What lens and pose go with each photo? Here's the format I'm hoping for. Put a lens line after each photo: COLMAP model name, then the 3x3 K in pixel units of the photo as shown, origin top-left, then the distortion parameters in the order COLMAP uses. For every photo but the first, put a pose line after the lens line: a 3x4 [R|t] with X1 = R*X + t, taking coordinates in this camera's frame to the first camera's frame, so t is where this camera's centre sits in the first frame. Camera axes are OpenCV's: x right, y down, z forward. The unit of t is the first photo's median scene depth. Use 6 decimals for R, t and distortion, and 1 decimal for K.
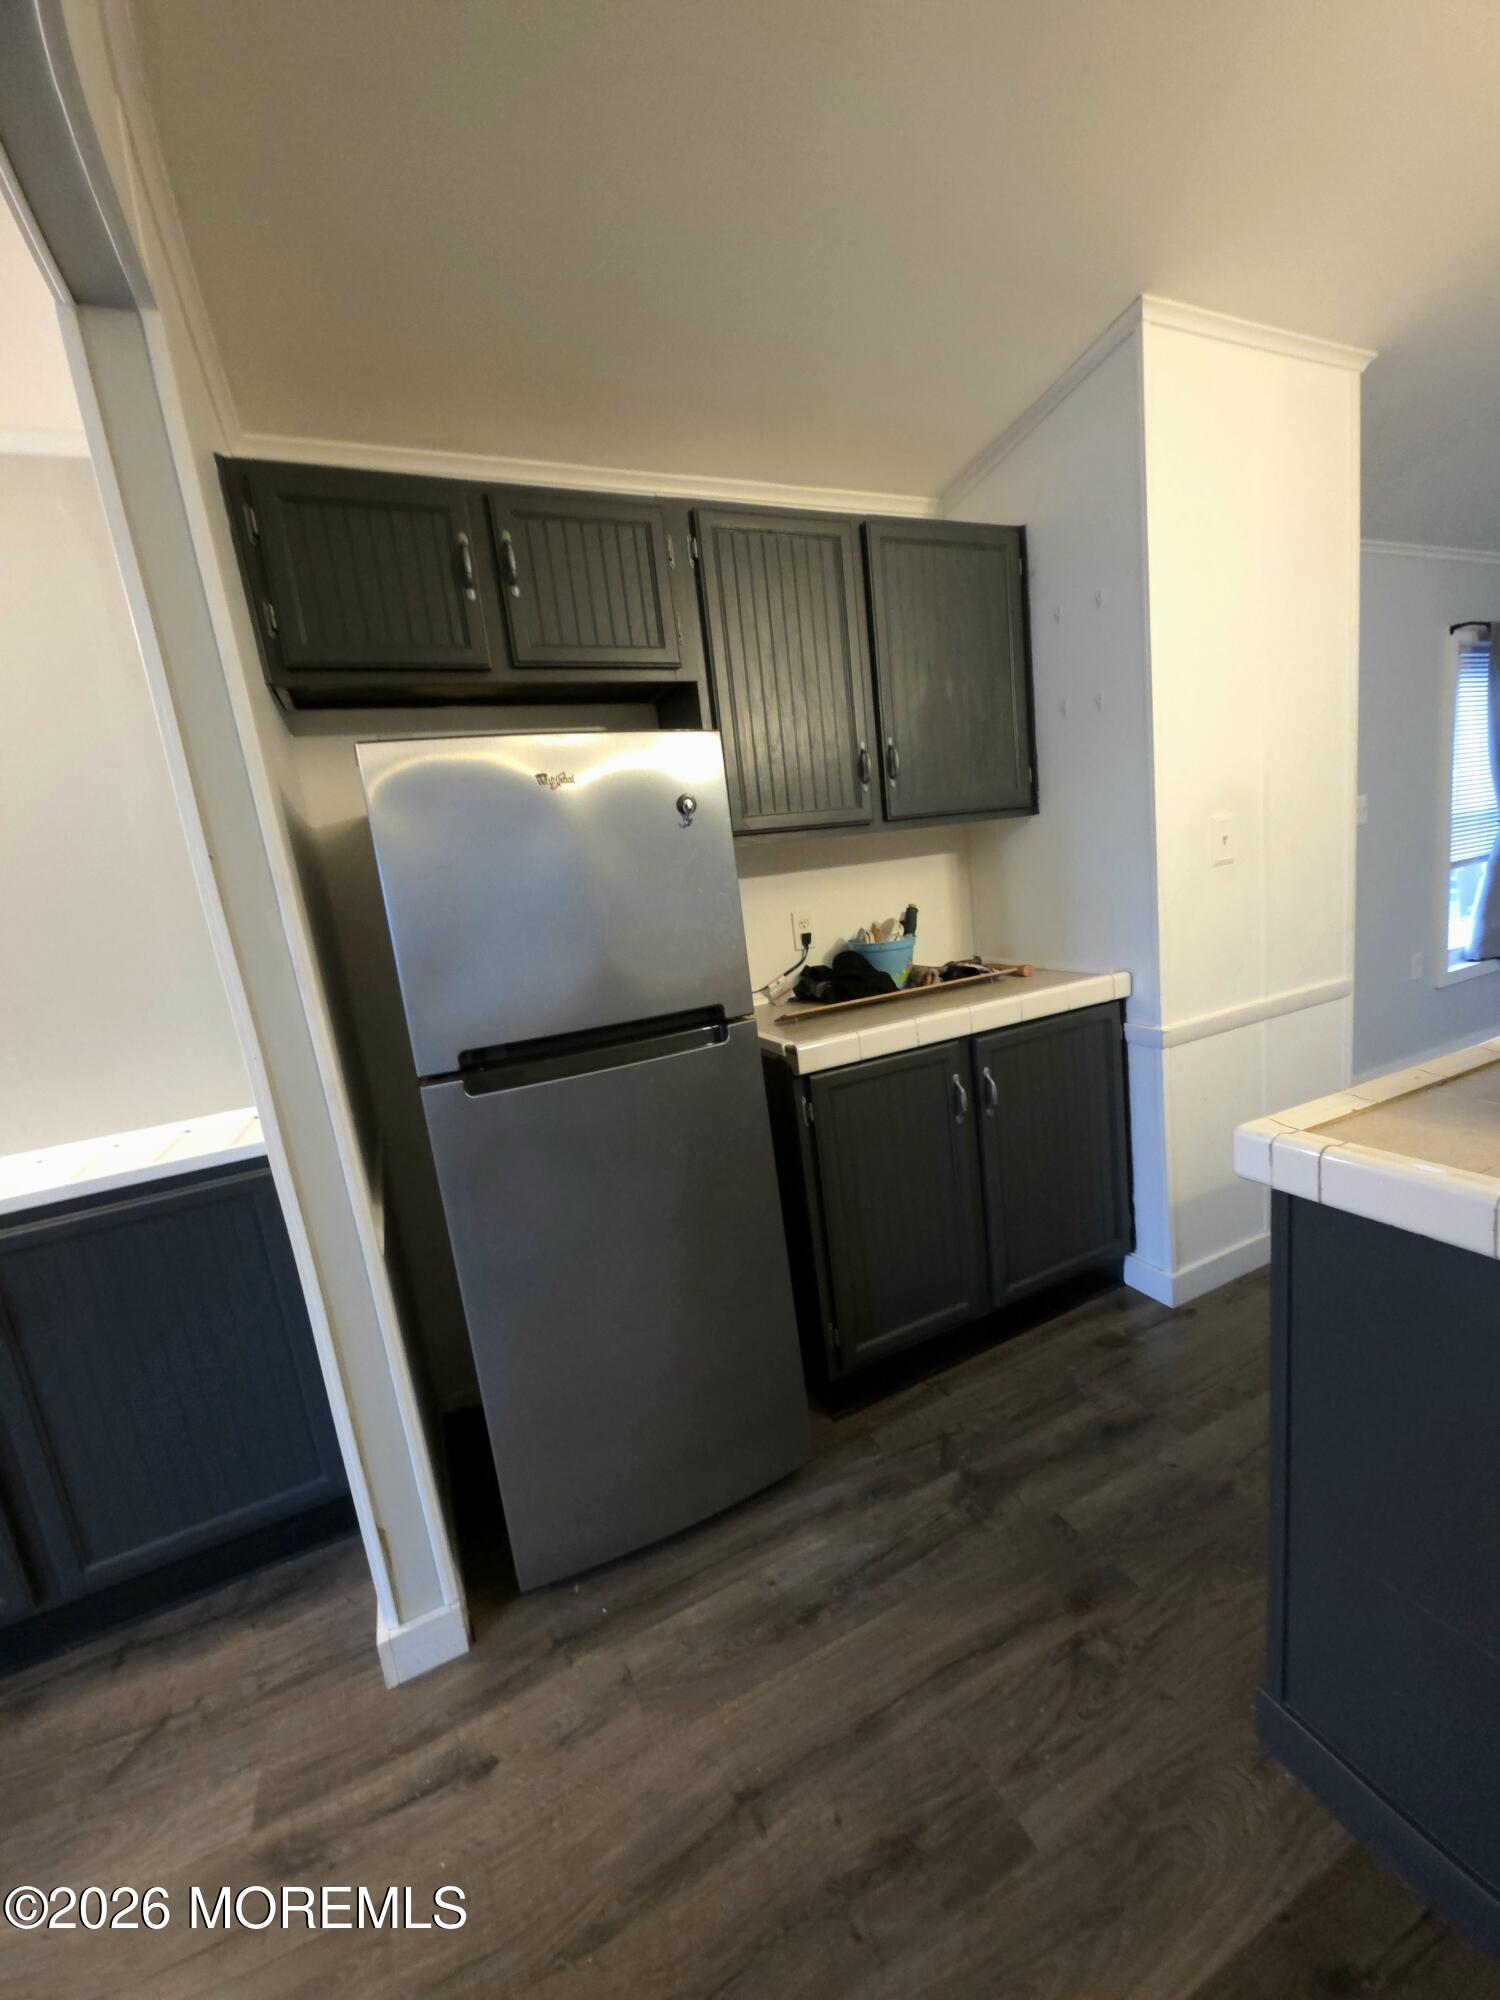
lens RADIAL K [[797.9, 0, 751.3], [0, 797.9, 995.4], [0, 0, 1]] dist [0.000860, 0.000656]
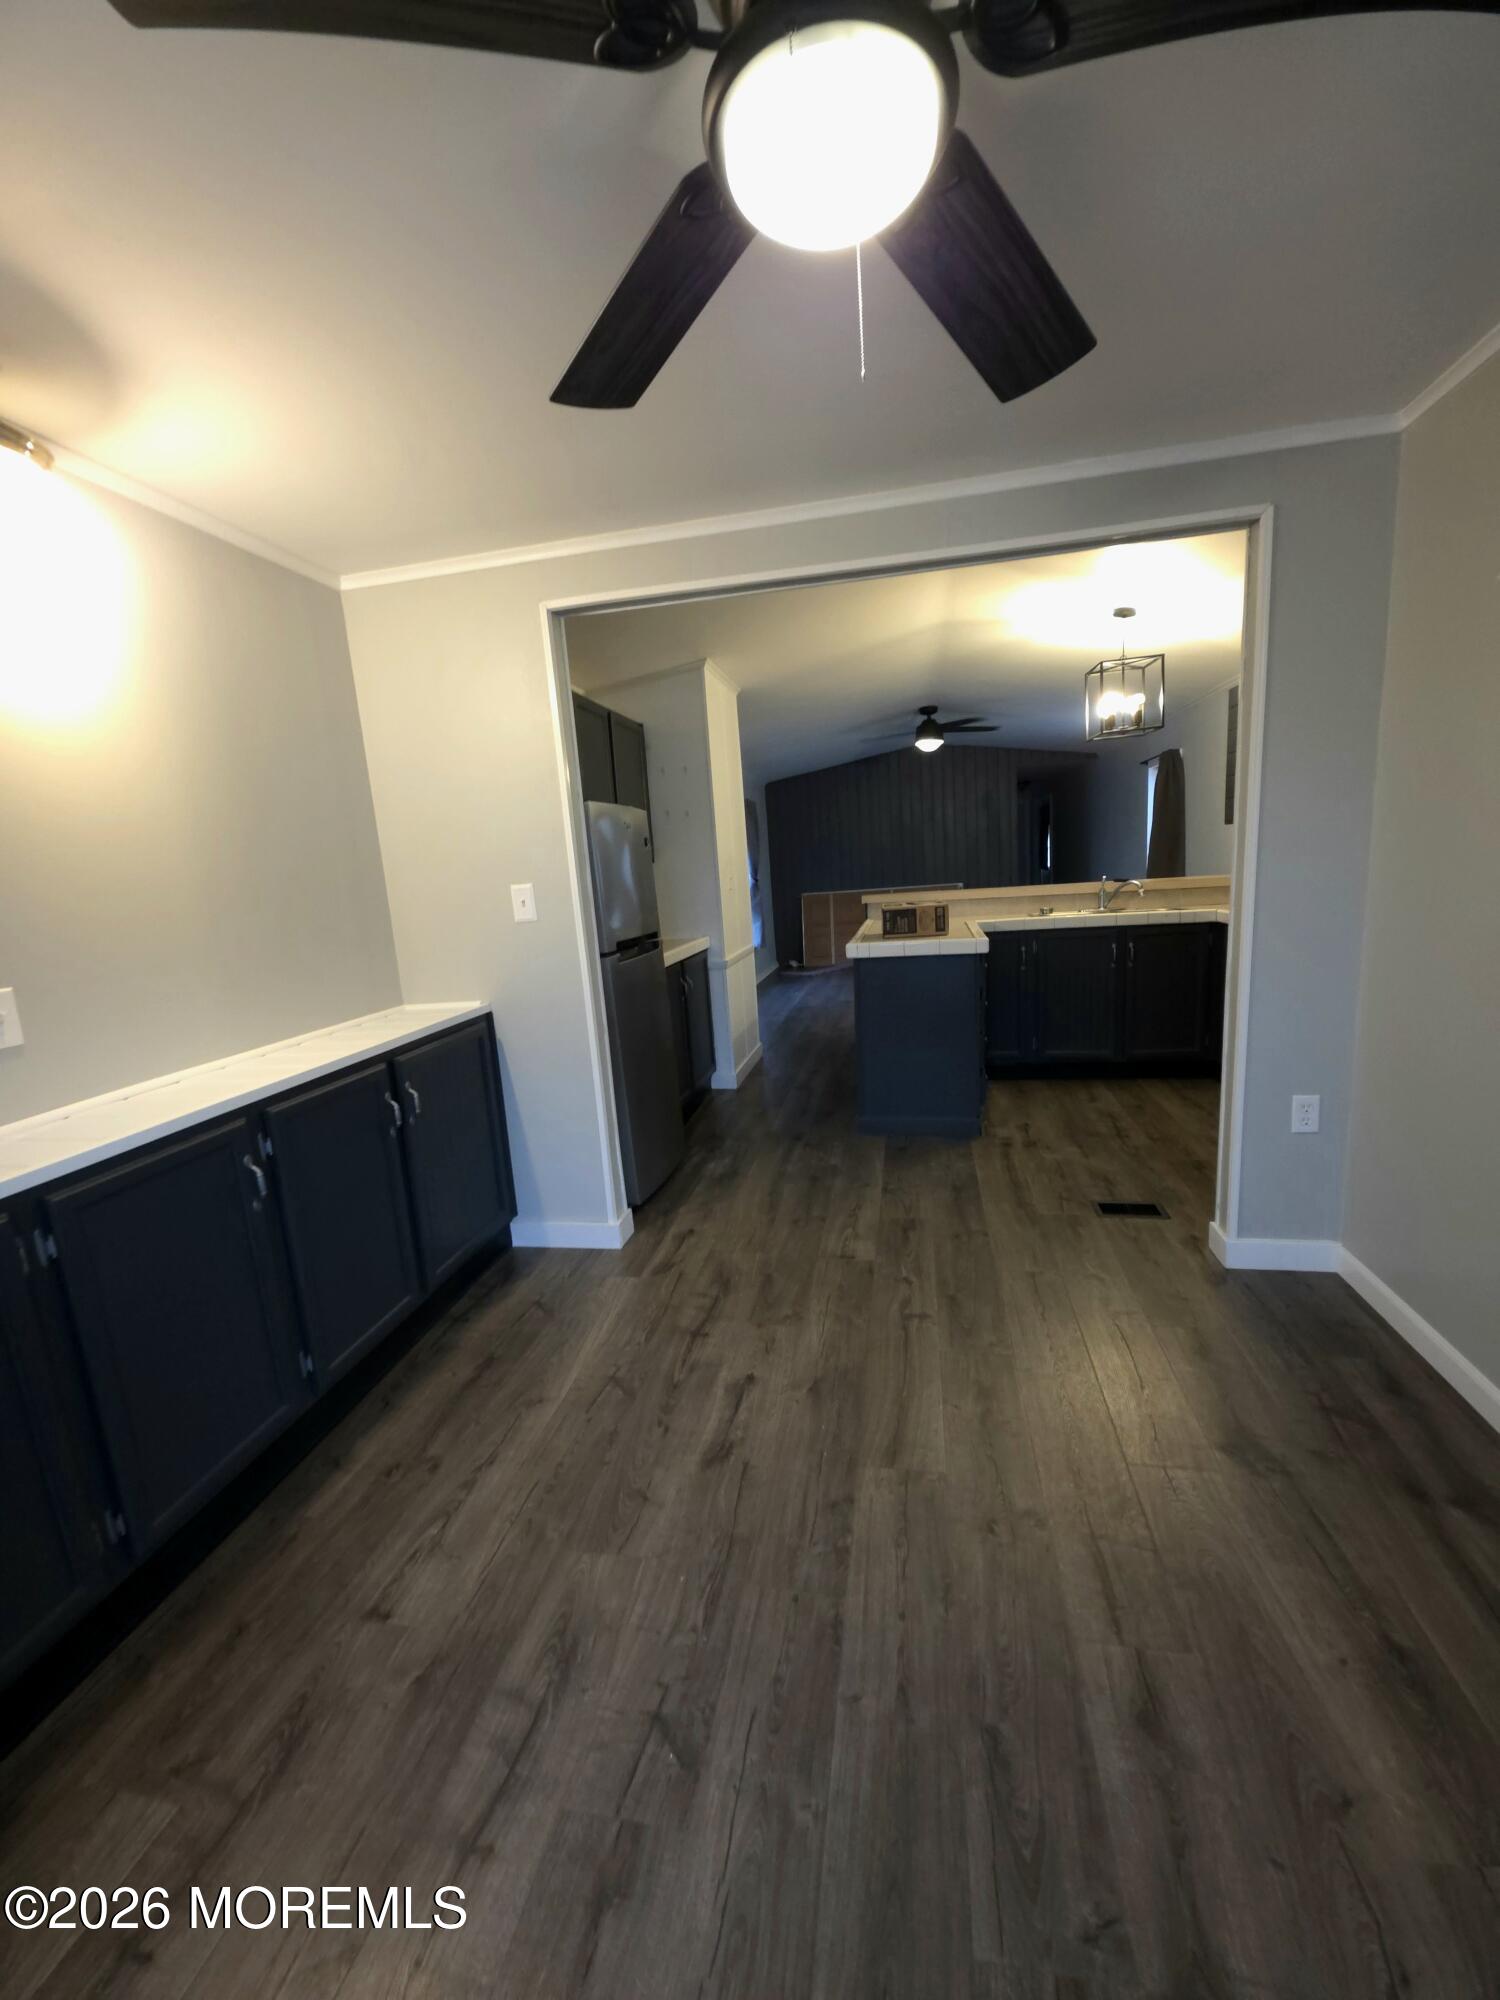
lens RADIAL K [[797.9, 0, 752.3], [0, 797.9, 1008.8], [0, 0, 1]] dist [0.000860, 0.000656]
pose [[0.584647, -0.063805, 0.808775, -1.841004], [0.125357, 0.992035, -0.012355, 0.311274], [-0.801545, 0.108609, 0.587988, -0.541579]]
